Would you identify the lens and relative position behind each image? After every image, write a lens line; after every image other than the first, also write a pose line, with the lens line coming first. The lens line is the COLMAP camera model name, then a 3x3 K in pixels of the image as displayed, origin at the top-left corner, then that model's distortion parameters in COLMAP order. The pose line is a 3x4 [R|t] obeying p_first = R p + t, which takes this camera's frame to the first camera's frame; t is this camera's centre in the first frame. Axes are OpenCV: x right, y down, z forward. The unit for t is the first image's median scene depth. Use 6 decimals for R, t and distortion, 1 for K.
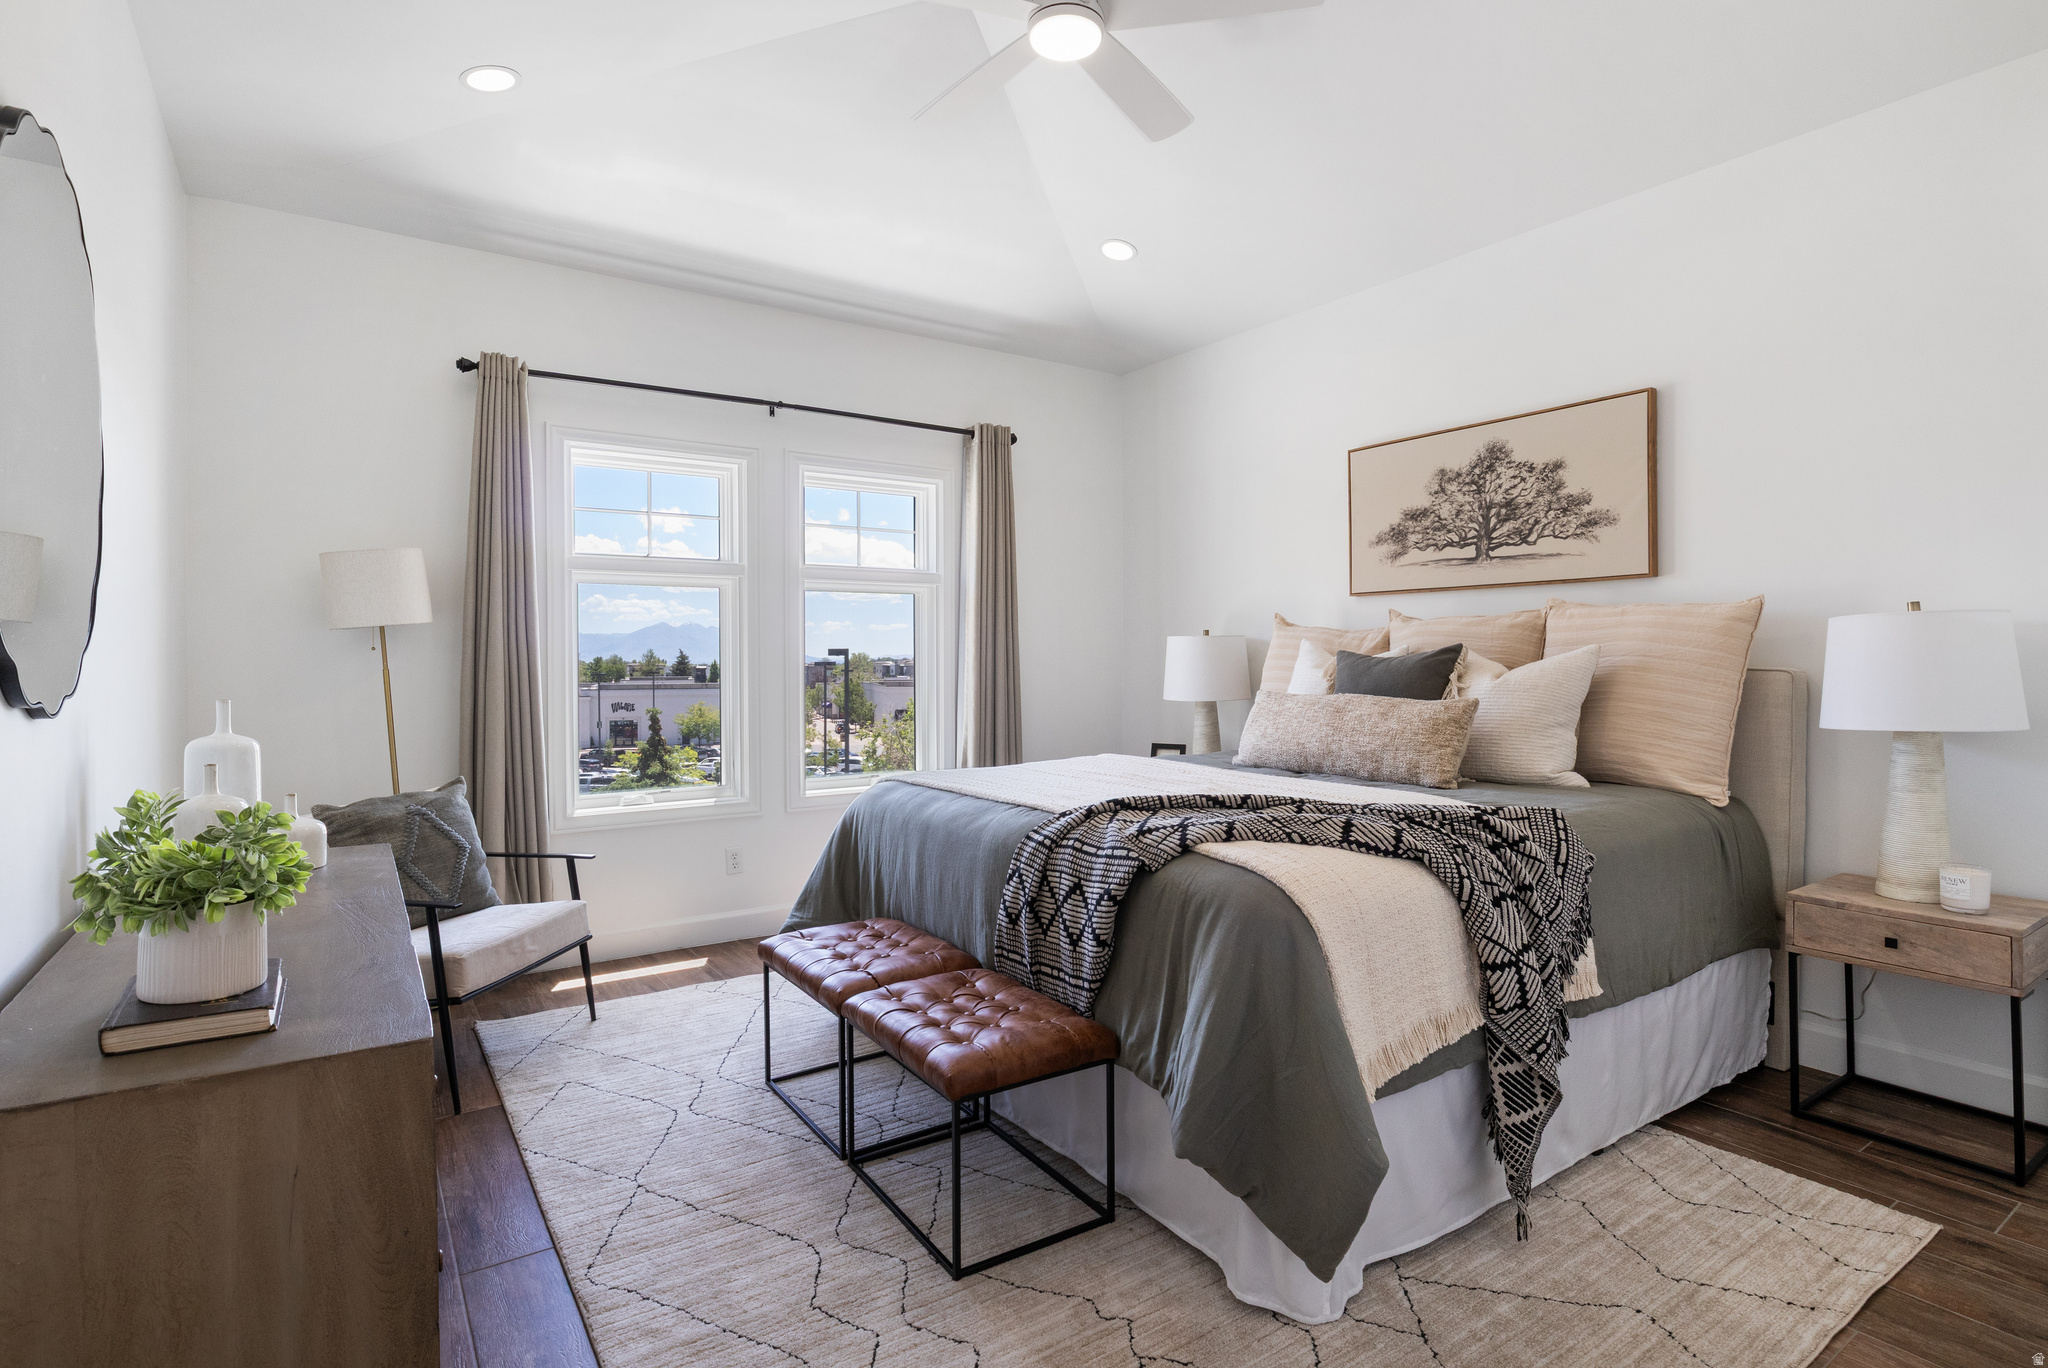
lens RADIAL K [[1021.2, 0, 1032.0], [0, 1021.2, 670.9], [0, 0, 1]] dist [-0.006515, -0.000553]
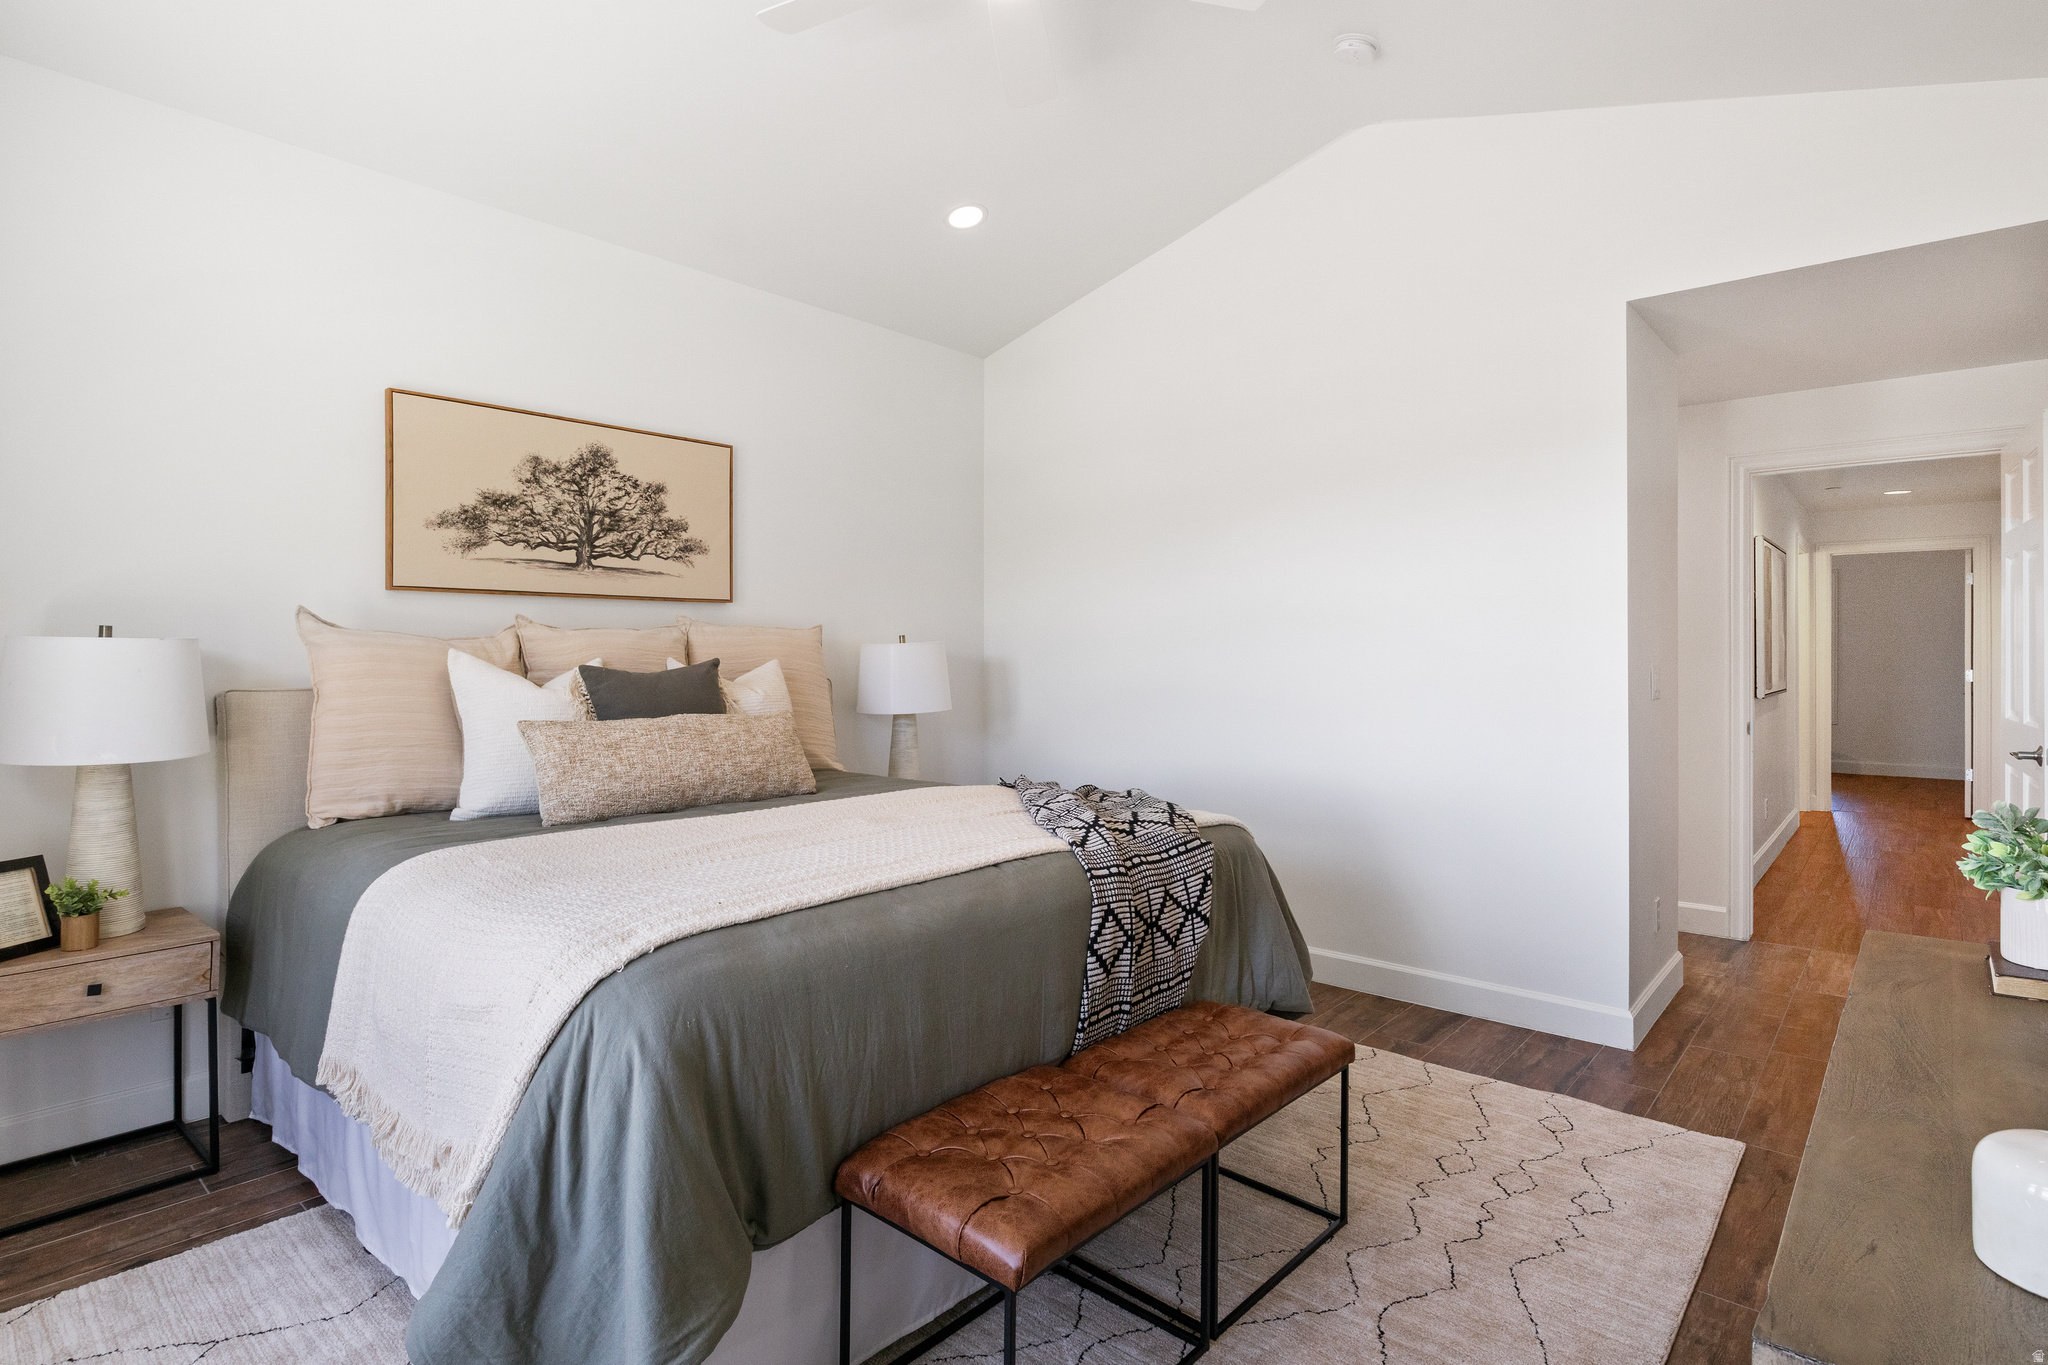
lens RADIAL K [[1021.2, 0, 1032.0], [0, 1021.2, 669.4], [0, 0, 1]] dist [-0.006515, -0.000553]
pose [[-0.249729, -0.011739, 0.968244, -0.574659], [0.014859, 0.999762, 0.015954, -0.024281], [-0.968202, 0.018371, -0.249496, 0.846298]]
